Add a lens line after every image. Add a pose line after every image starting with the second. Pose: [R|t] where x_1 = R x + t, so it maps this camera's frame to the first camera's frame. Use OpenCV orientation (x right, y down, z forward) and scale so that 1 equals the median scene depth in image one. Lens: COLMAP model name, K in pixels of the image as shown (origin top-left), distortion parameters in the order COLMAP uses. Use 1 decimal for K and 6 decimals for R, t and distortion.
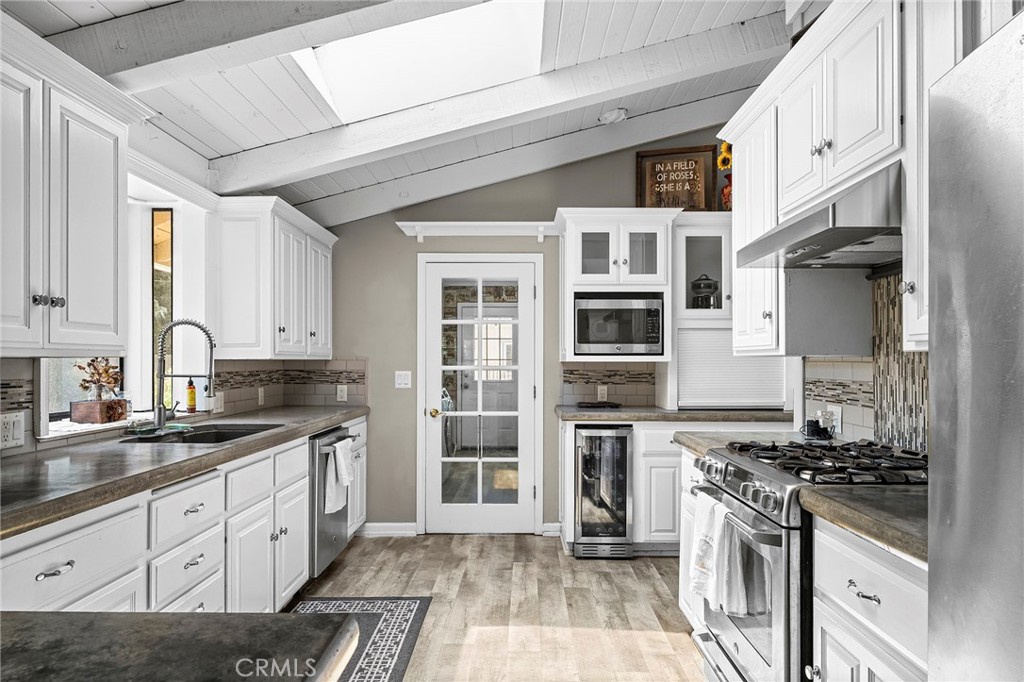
lens RADIAL K [[627.5, 0, 521.4], [0, 627.5, 354.0], [0, 0, 1]] dist [-0.004598, 0.000327]
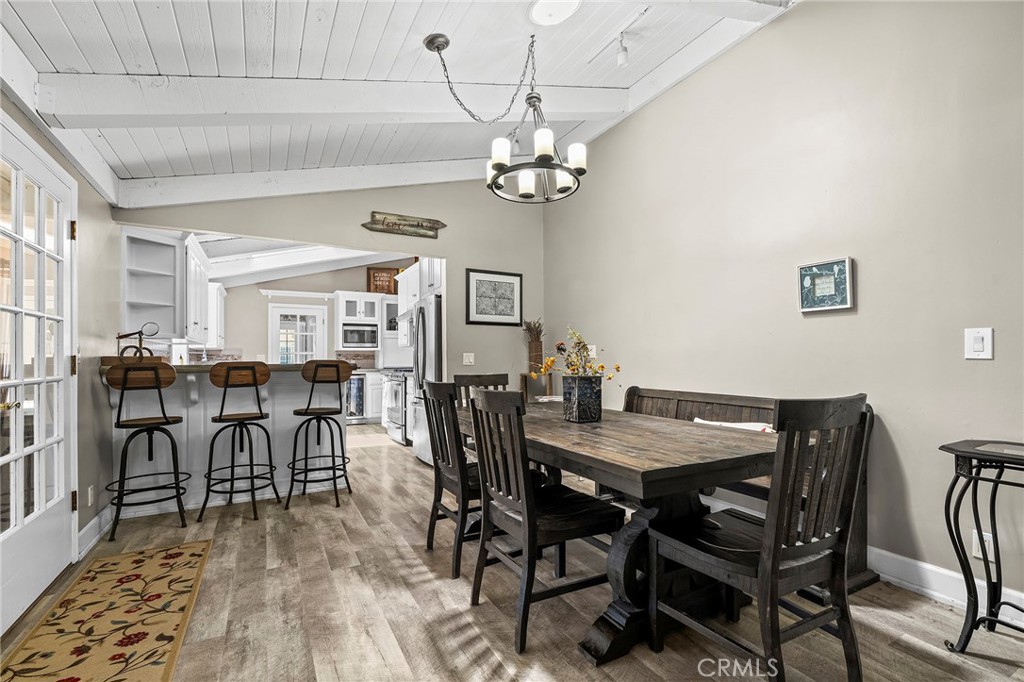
lens RADIAL K [[451.9, 0, 511.2], [0, 451.9, 347.6], [0, 0, 1]] dist [-0.008648, 0.001246]
pose [[0.878443, 0.005812, 0.477811, -0.209430], [0.001434, 0.999889, -0.014798, 0.033626], [-0.477845, 0.013684, 0.878338, -1.044562]]
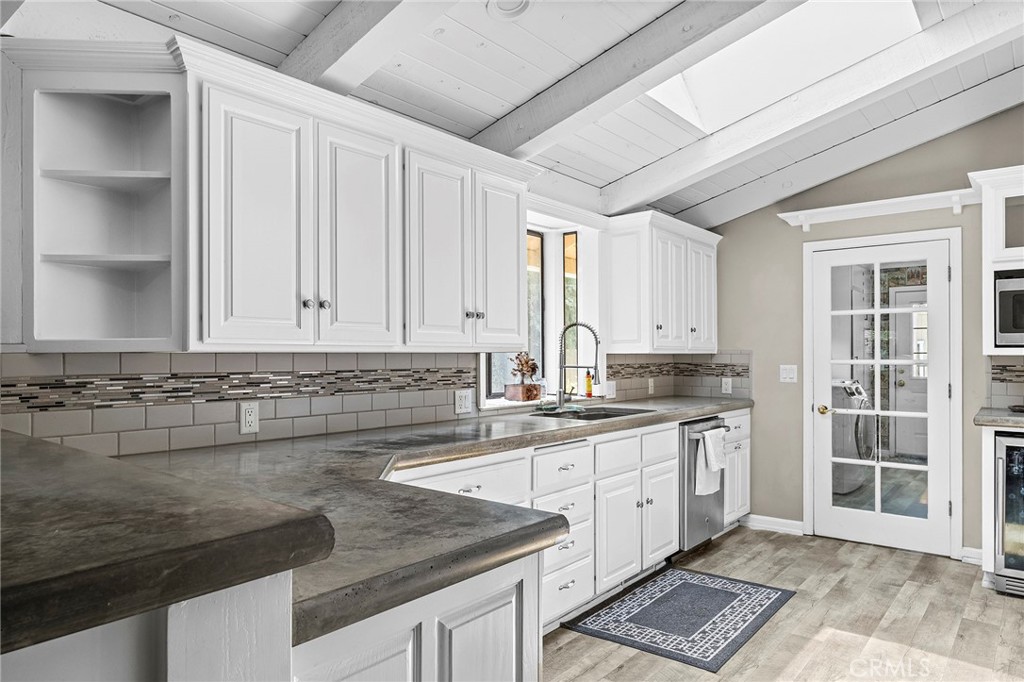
lens RADIAL K [[656.8, 0, 512.1], [0, 656.8, 347.5], [0, 0, 1]] dist [0.000820, 0.001953]
pose [[0.776104, -0.008136, -0.630553, 0.148708], [0.008287, 0.999962, -0.002702, -0.000947], [0.630551, -0.003129, 0.776142, -0.080923]]
